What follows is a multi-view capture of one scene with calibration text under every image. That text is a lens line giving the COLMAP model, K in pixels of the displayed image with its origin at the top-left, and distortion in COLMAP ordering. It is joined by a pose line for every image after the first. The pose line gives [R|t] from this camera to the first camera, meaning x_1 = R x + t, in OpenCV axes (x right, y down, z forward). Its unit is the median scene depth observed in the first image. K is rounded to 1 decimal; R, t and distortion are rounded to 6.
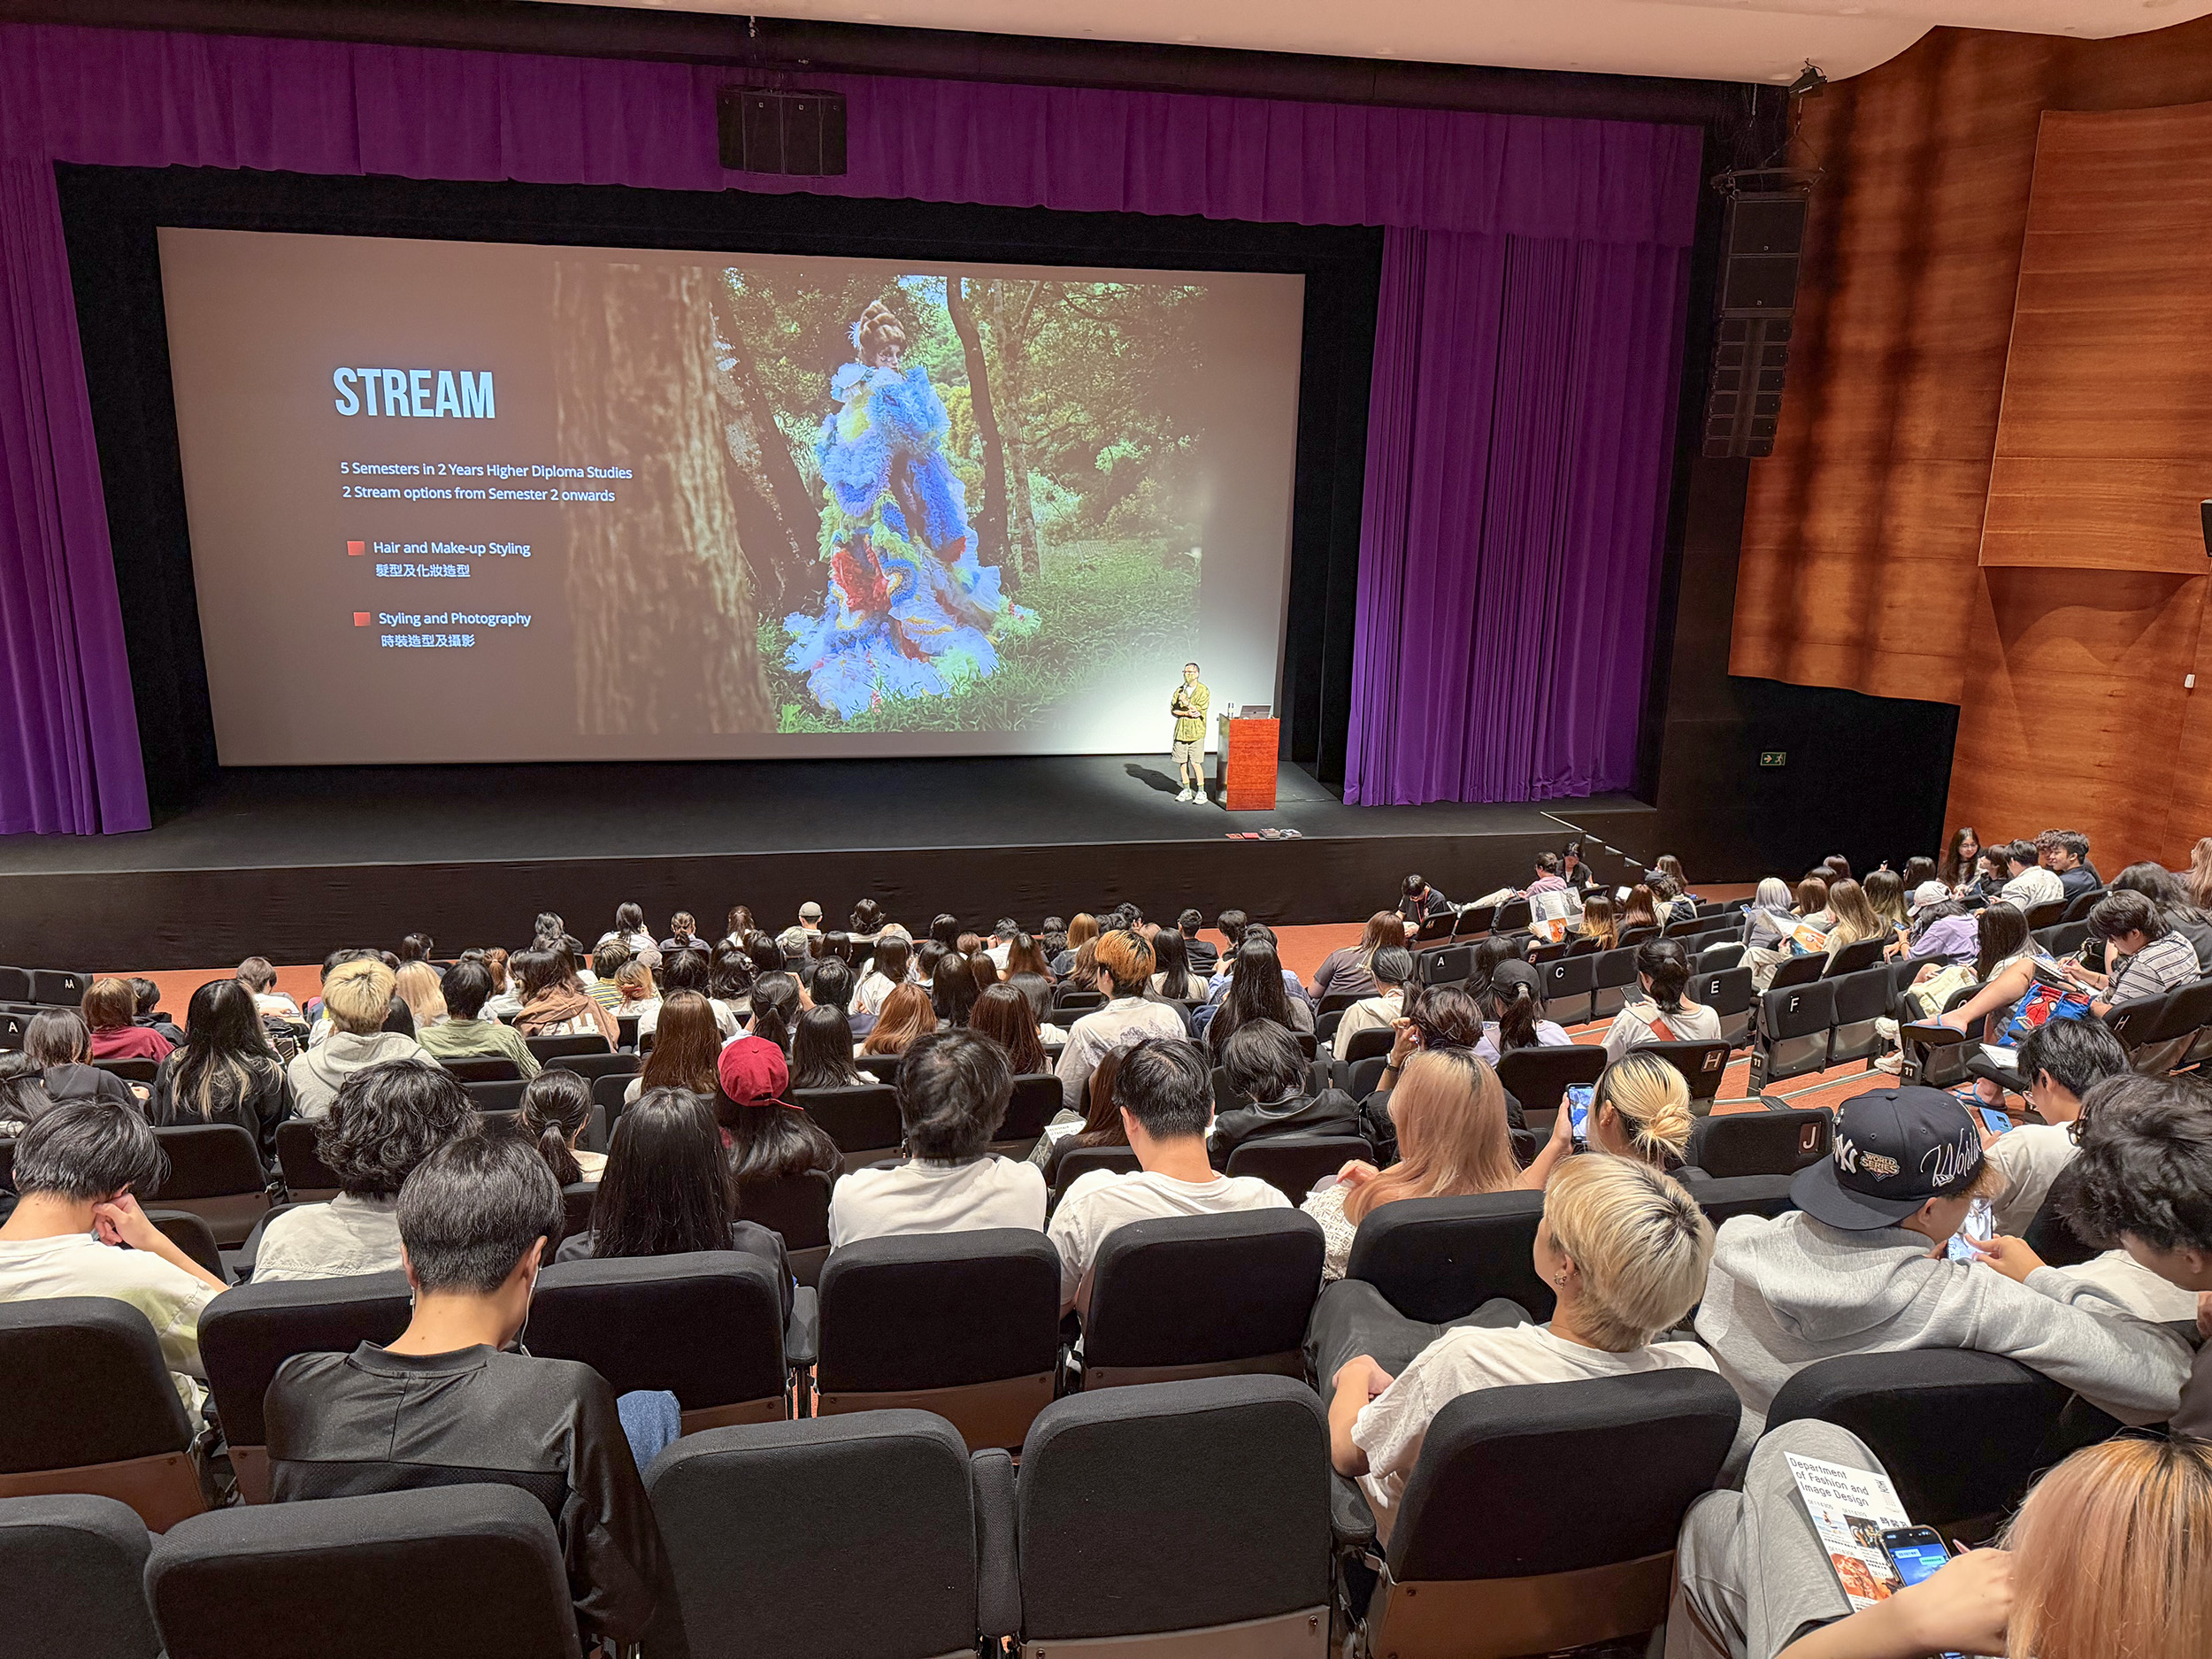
lens RADIAL K [[1552.2, 0, 1092.8], [0, 1552.2, 827.1], [0, 0, 1]] dist [0.004264, -0.002317]
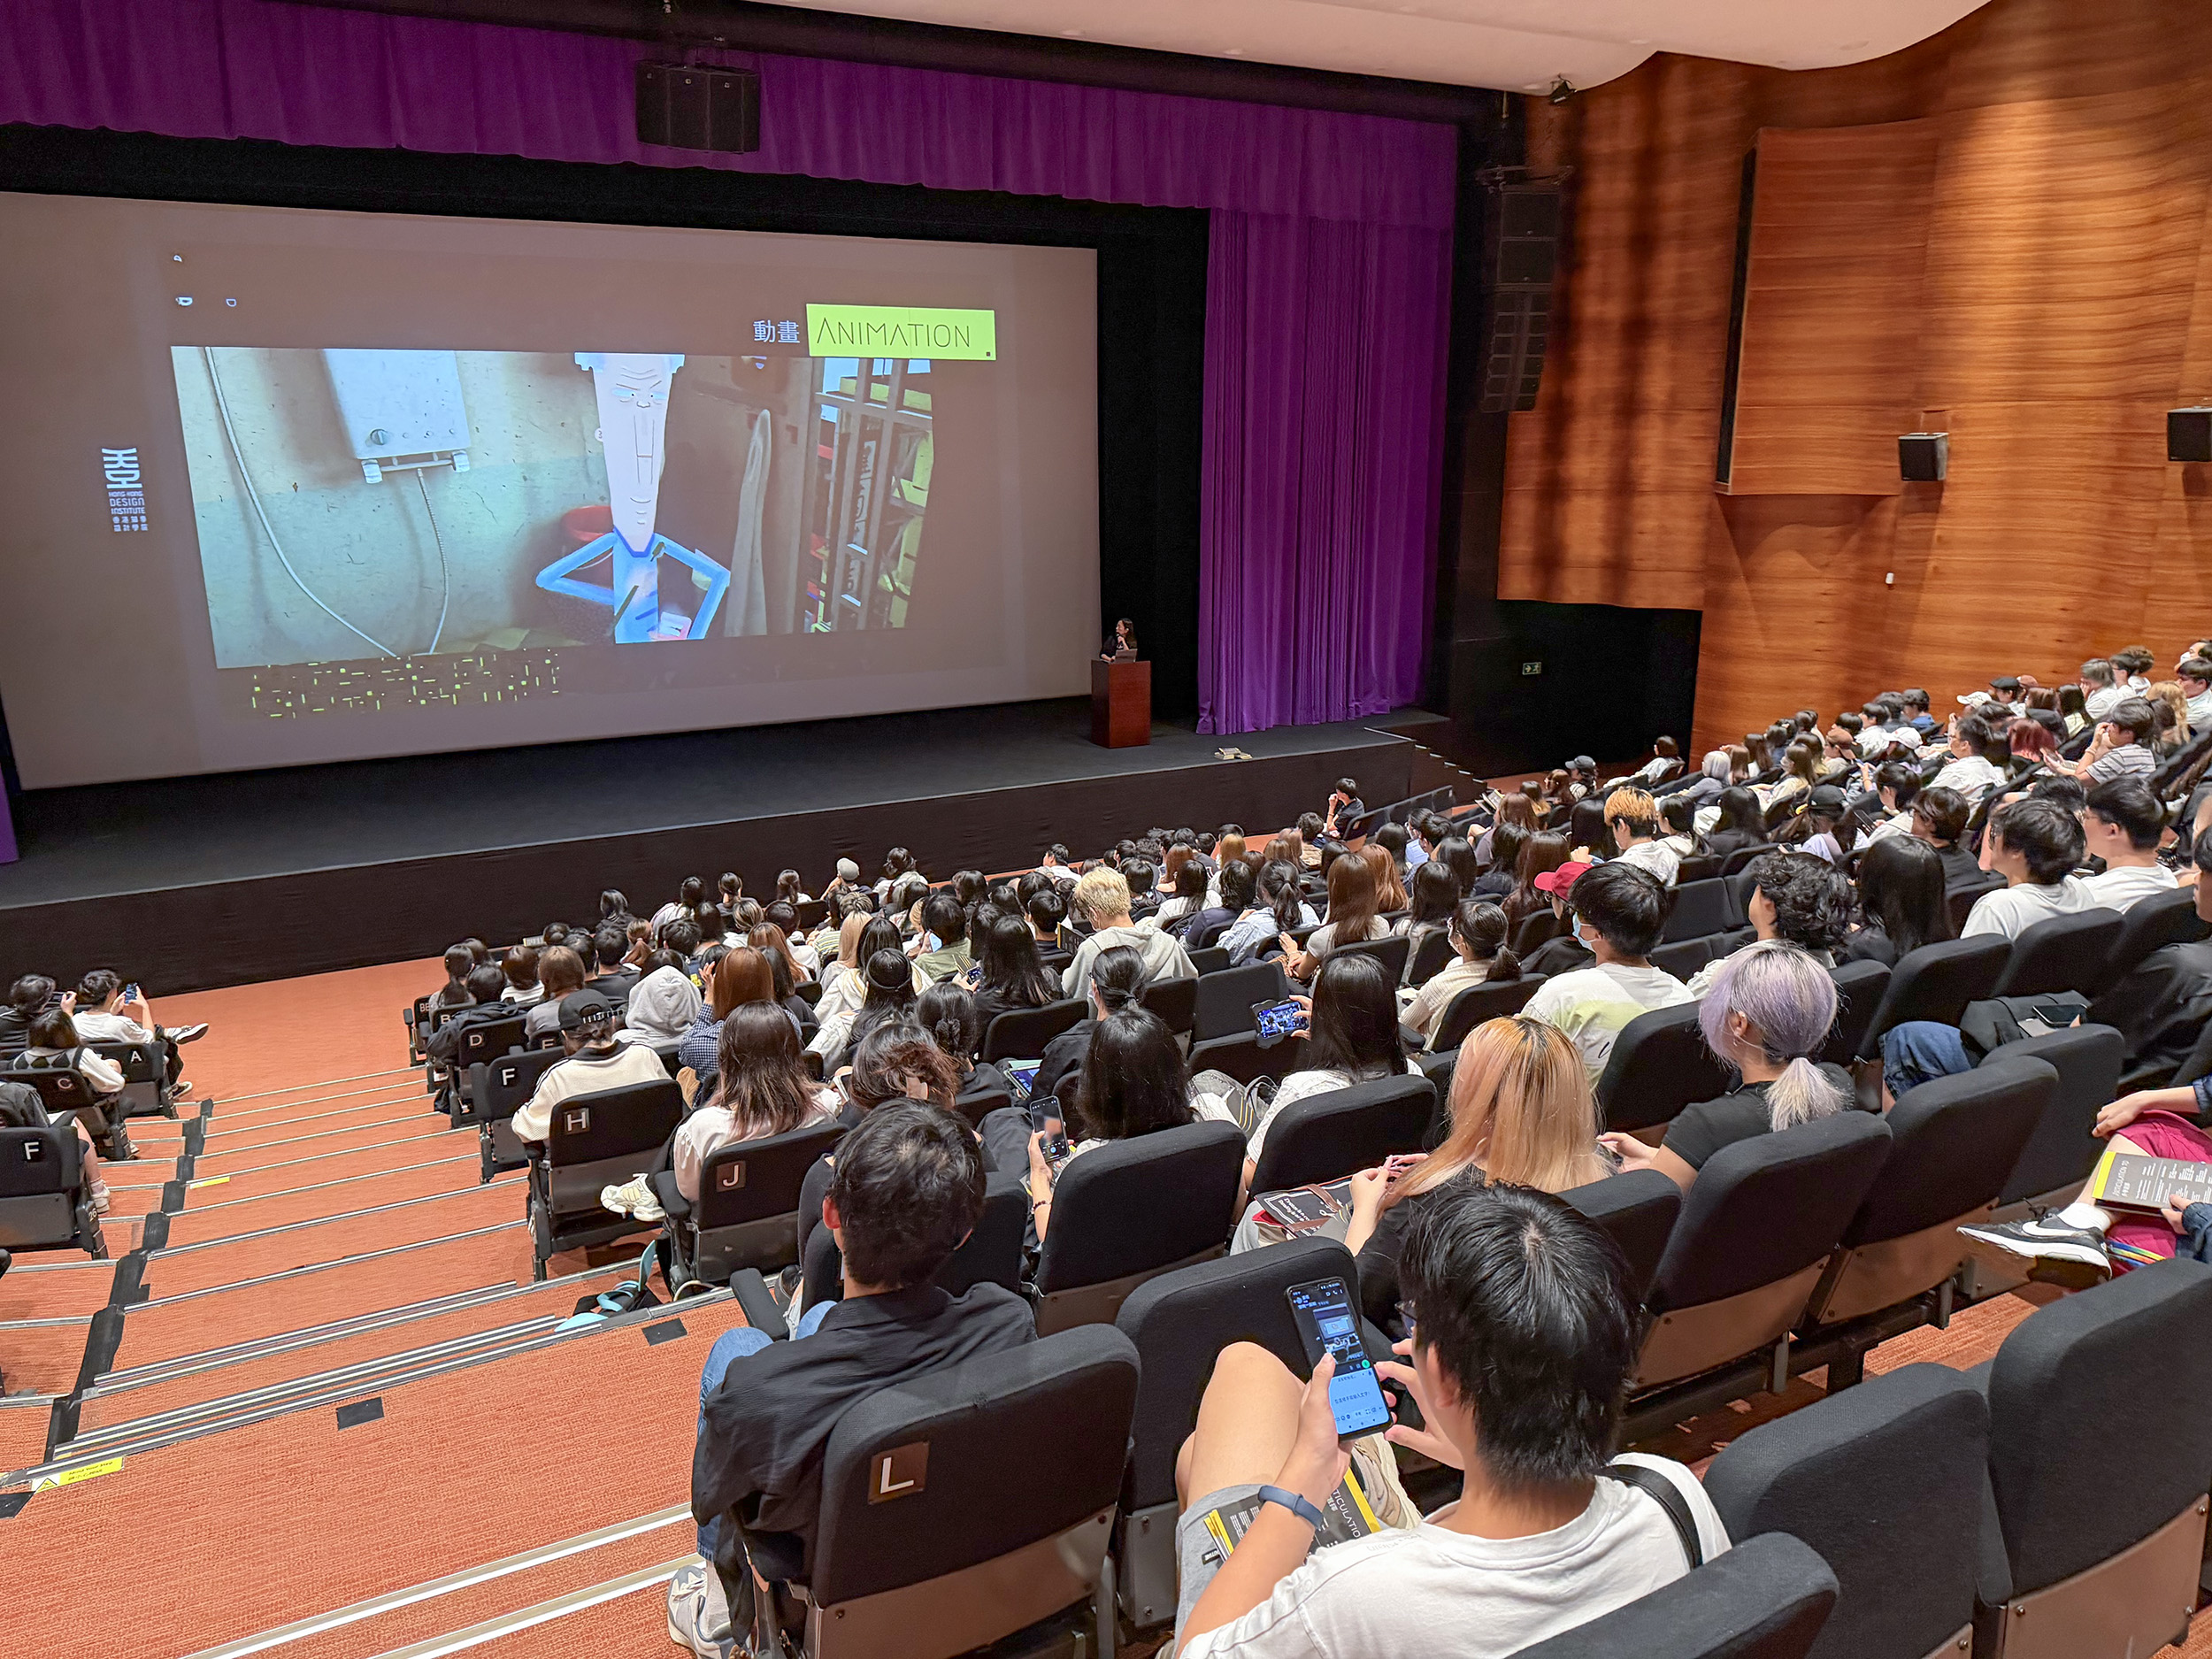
lens RADIAL K [[1567.5, 0, 1071.4], [0, 1567.5, 834.5], [0, 0, 1]] dist [0.002073, 0.002988]
pose [[0.956093, -0.095629, 0.277021, -0.277129], [0.088948, 0.995363, 0.036613, 0.008054], [-0.279238, -0.010365, 0.960166, -0.052412]]
